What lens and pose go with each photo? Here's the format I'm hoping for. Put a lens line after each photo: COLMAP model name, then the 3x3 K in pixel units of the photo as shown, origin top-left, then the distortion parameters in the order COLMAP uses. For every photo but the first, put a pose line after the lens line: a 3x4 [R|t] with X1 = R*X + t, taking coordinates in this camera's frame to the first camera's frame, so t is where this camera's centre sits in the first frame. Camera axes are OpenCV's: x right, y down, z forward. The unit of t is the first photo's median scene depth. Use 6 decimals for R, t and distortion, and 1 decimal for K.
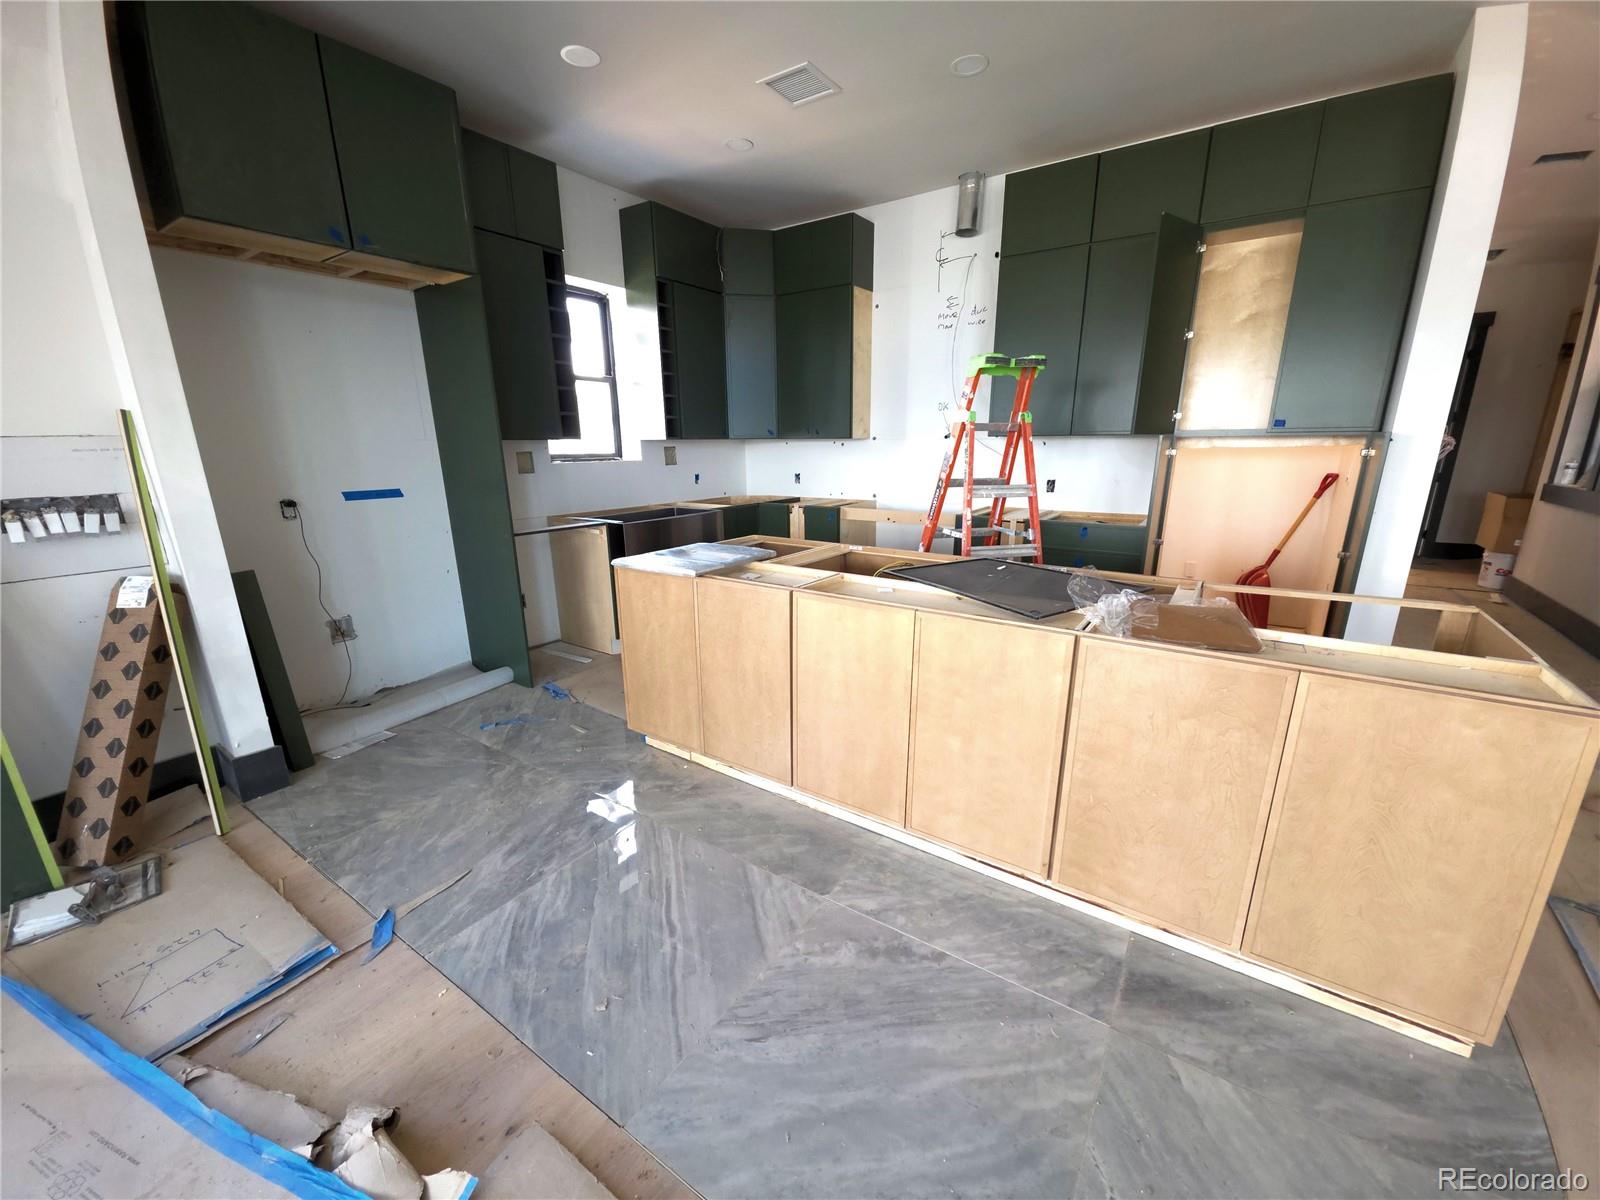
lens RADIAL K [[635.0, 0, 809.1], [0, 635.0, 608.3], [0, 0, 1]] dist [-0.006825, -0.000531]
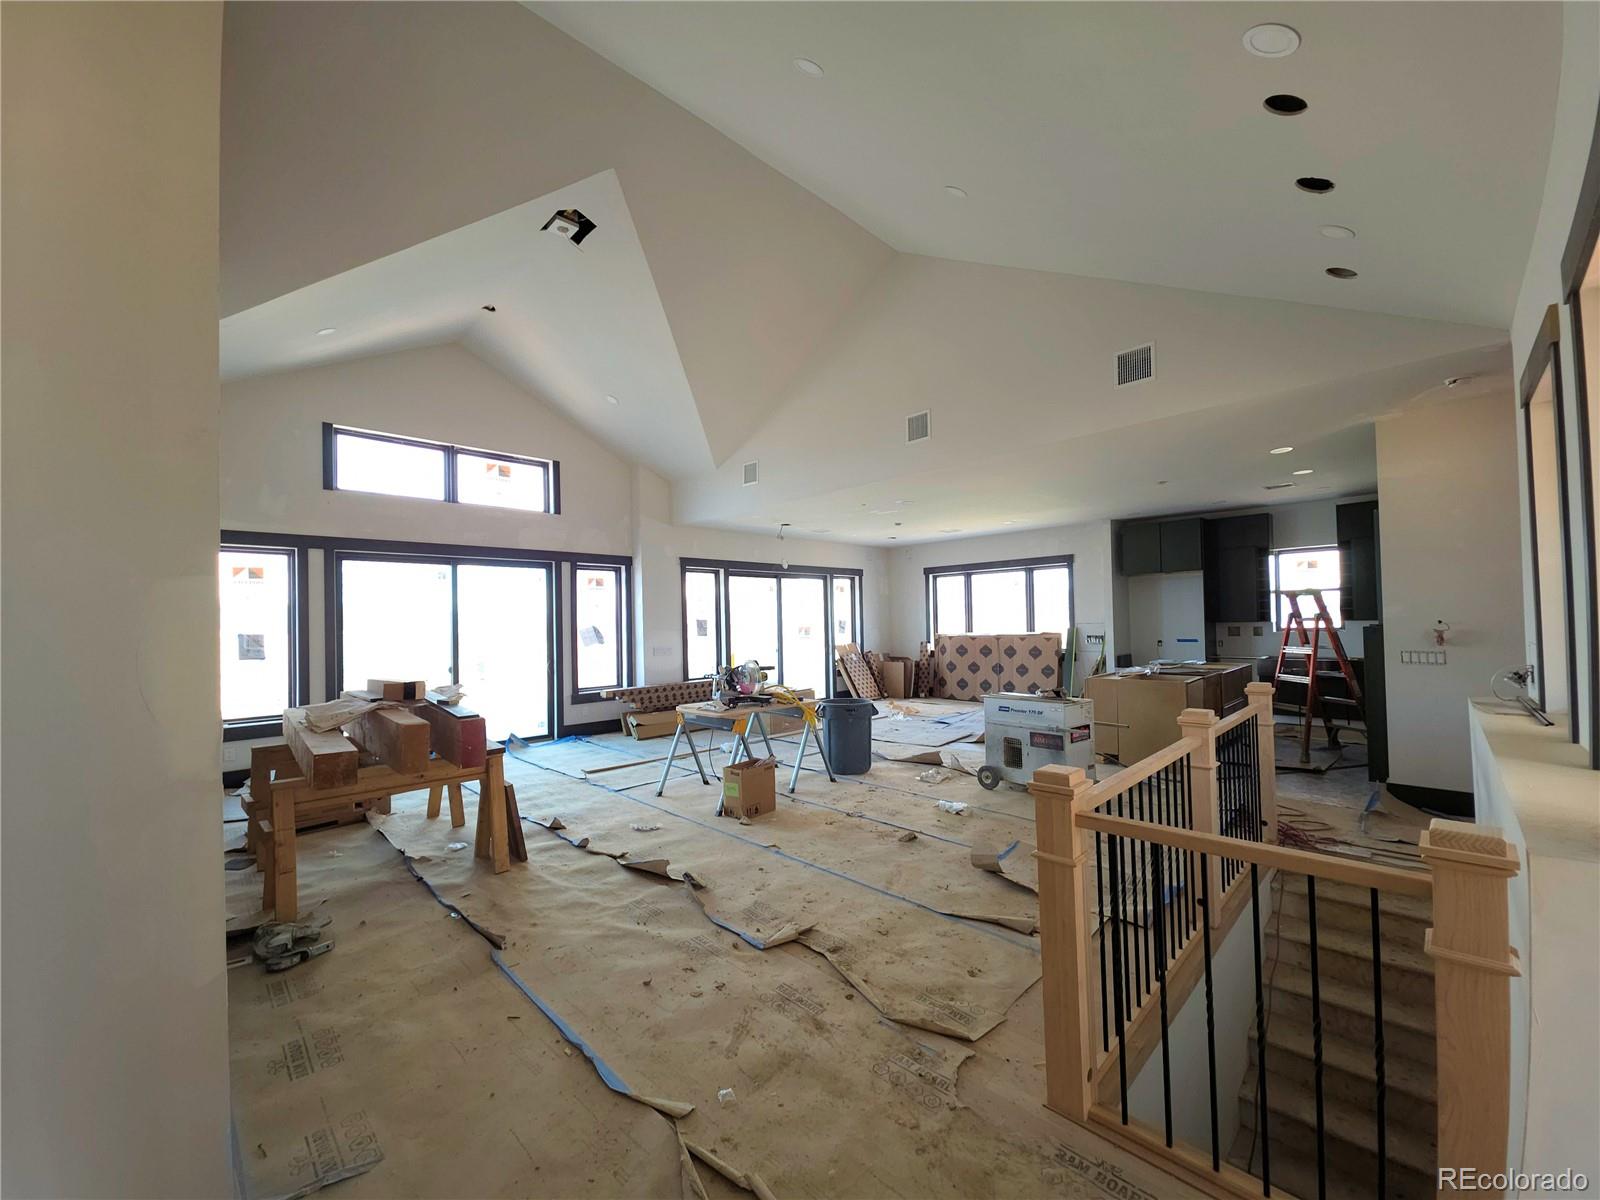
lens RADIAL K [[635.0, 0, 807.3], [0, 635.0, 606.1], [0, 0, 1]] dist [-0.006825, -0.000531]
pose [[-0.178512, -0.014888, -0.983825, 3.873325], [-0.225075, 0.973992, 0.026100, -0.023417], [0.957849, 0.226093, -0.177220, -0.306446]]
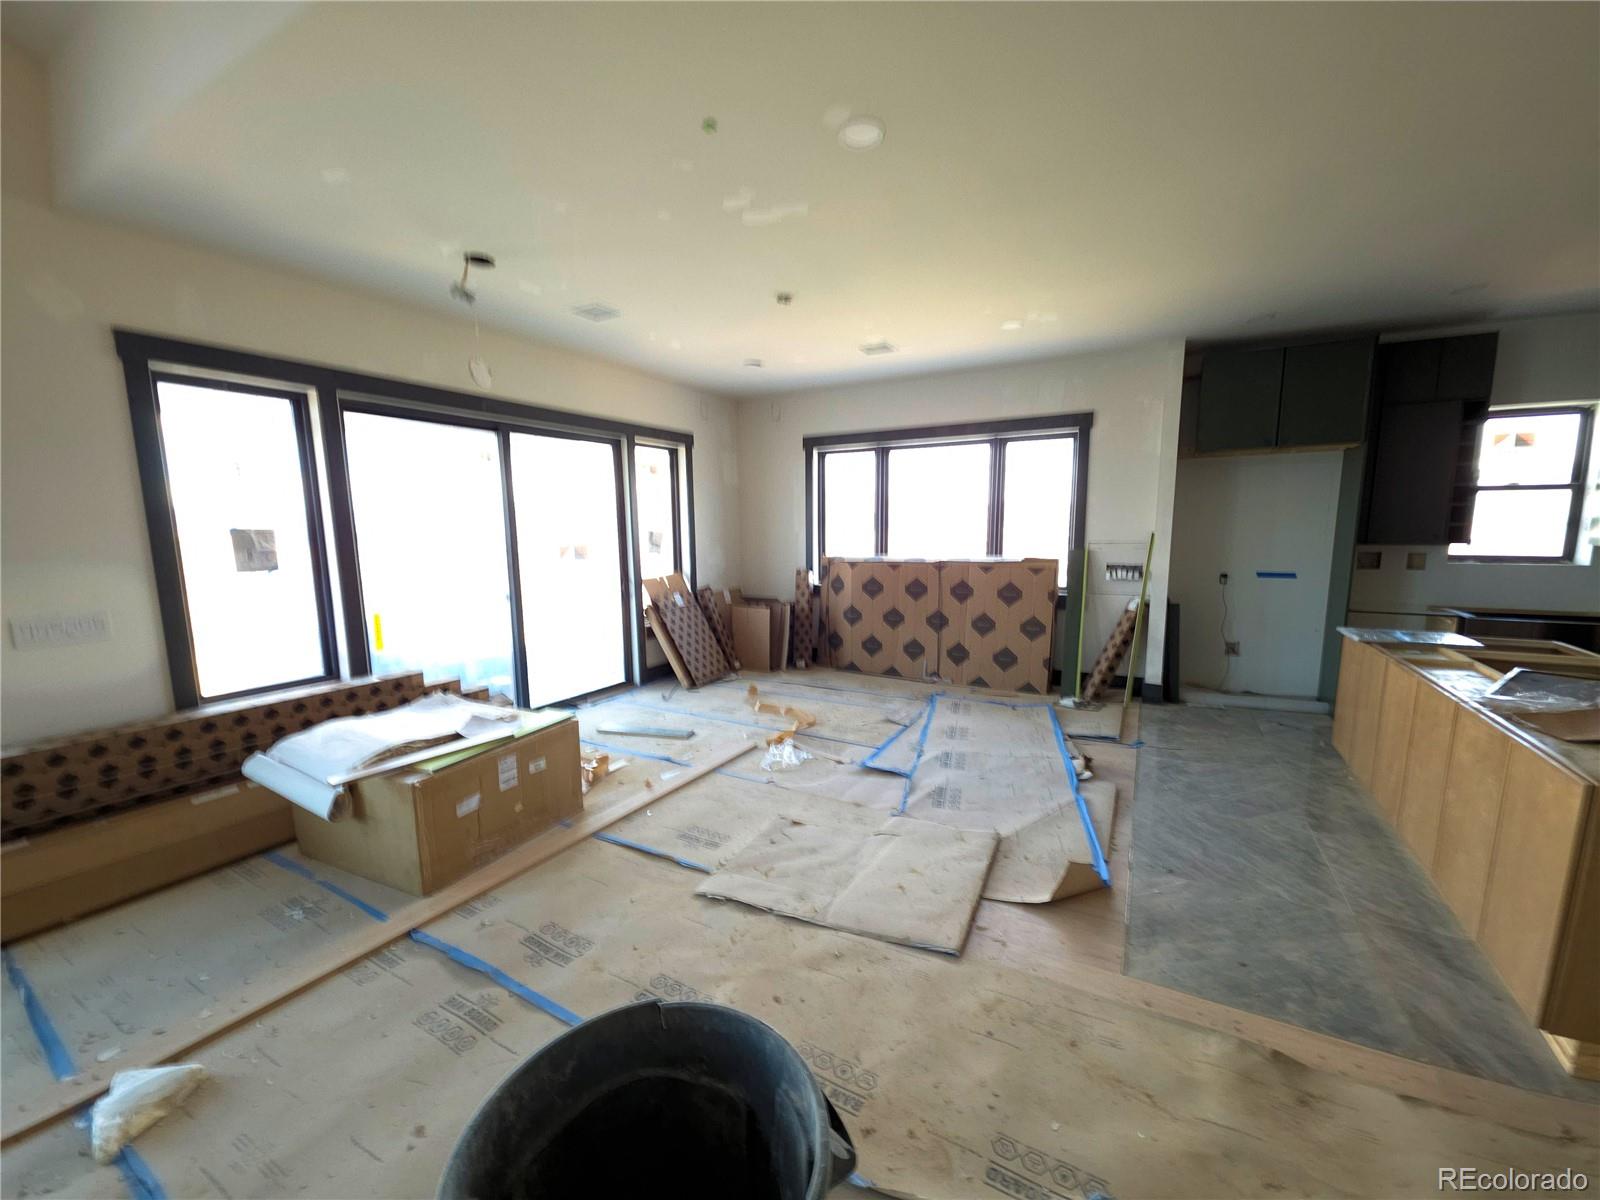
lens RADIAL K [[635.0, 0, 797.5], [0, 635.0, 633.0], [0, 0, 1]] dist [-0.006825, -0.000531]
pose [[0.075614, 0.172299, -0.982138, 1.339364], [-0.241266, 0.958853, 0.149639, 0.031721], [0.967509, 0.225642, 0.114073, -0.563169]]
